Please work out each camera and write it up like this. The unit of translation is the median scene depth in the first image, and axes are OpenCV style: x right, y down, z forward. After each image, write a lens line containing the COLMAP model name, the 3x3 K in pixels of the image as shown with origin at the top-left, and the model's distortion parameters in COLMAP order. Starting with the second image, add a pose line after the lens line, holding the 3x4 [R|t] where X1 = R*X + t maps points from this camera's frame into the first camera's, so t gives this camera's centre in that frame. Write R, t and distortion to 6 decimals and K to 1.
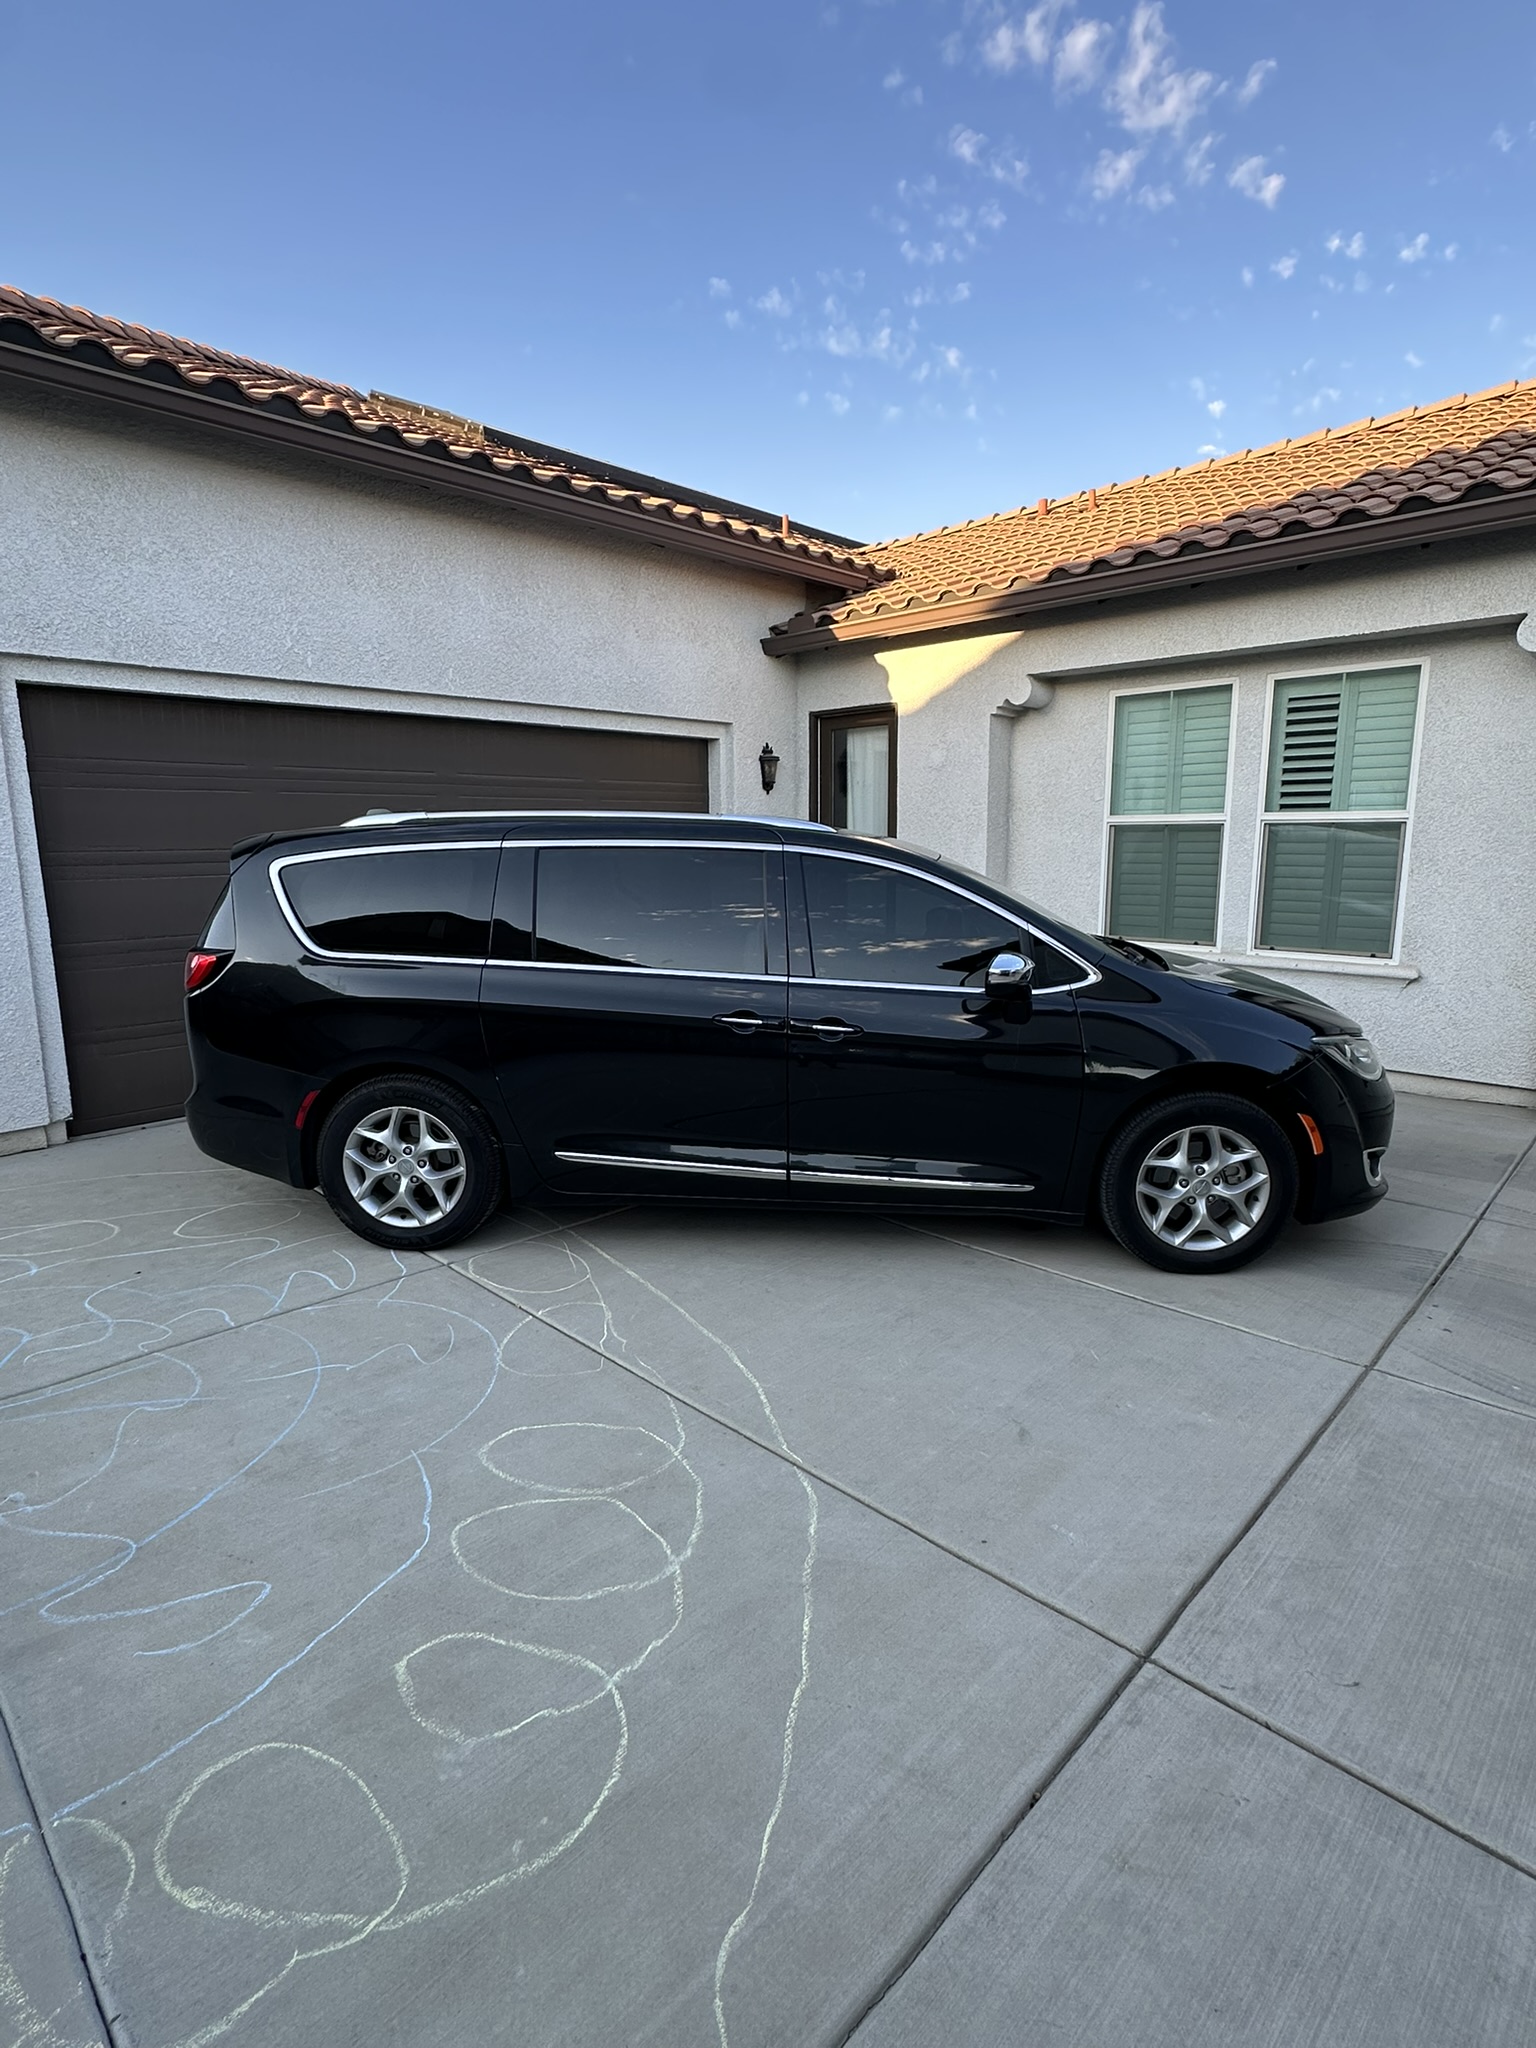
lens RADIAL K [[996.6, 0, 762.4], [0, 996.6, 1016.5], [0, 0, 1]] dist [0.027863, -0.000055]
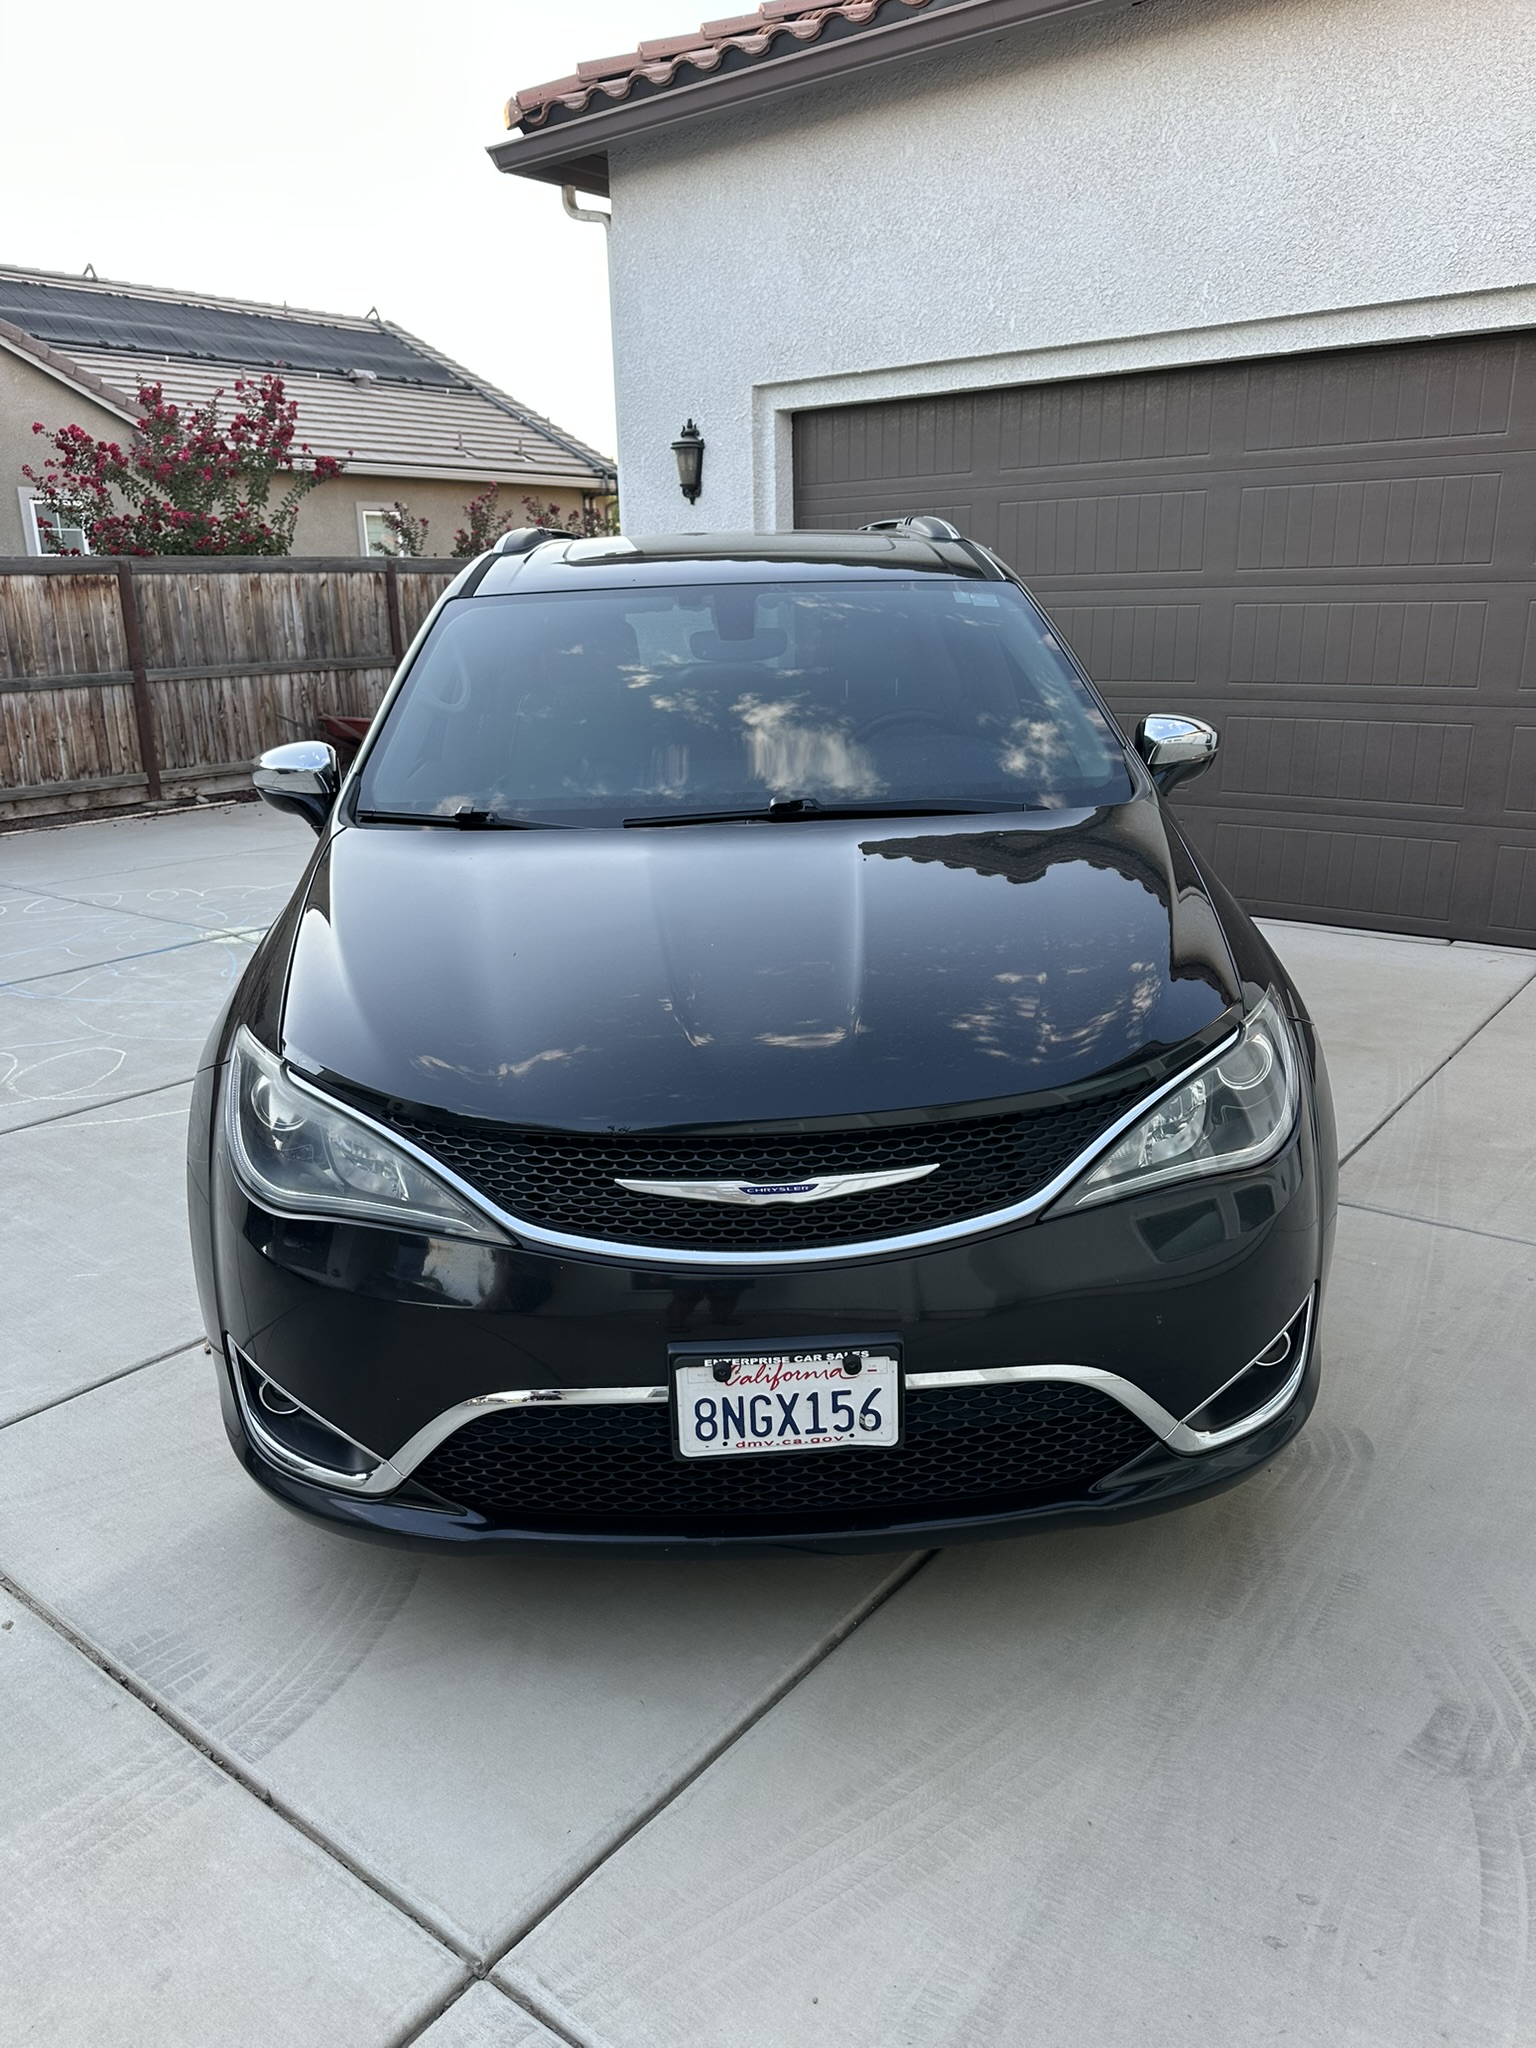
lens RADIAL K [[1457.9, 0, 766.4], [0, 1457.9, 1041.3], [0, 0, 1]] dist [0.019332, -0.031846]
pose [[0.087616, 0.315816, -0.944767, 0.925298], [-0.158741, 0.940721, 0.299742, -0.174613], [0.983425, 0.123711, 0.132555, 0.899558]]
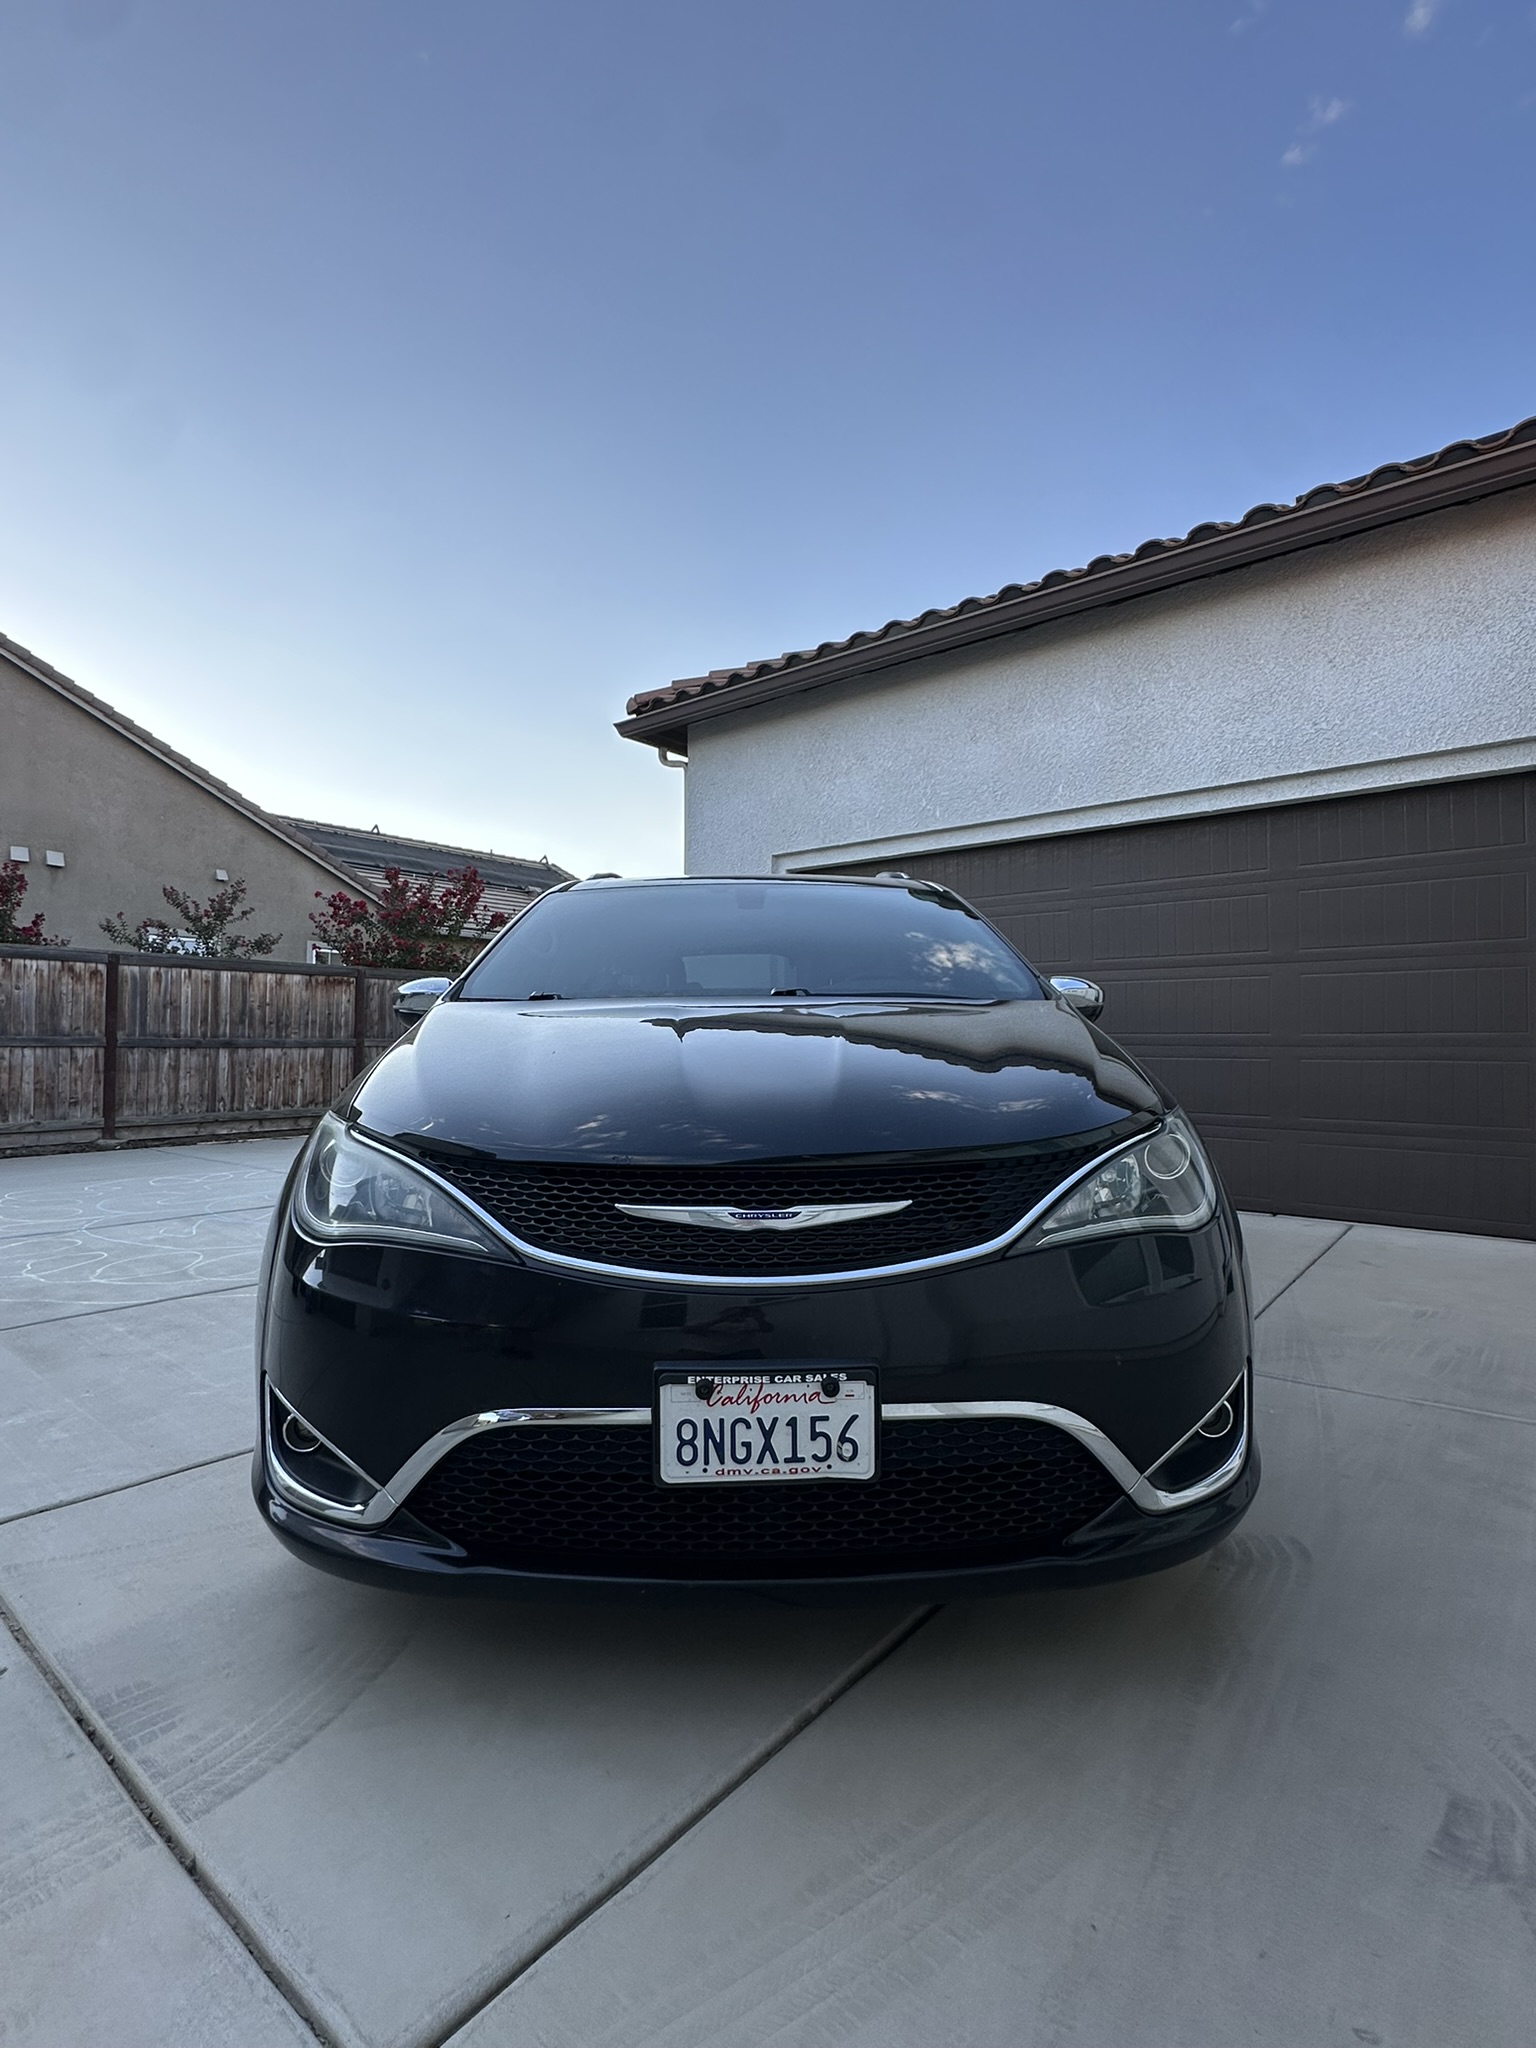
lens RADIAL K [[977.9, 0, 764.3], [0, 977.9, 1019.7], [0, 0, 1]] dist [-0.009016, 0.000810]
pose [[0.071237, 0.002289, -0.997457, 0.855206], [-0.183969, 0.982872, -0.010883, -0.072677], [0.980347, 0.184277, 0.070438, 0.928978]]
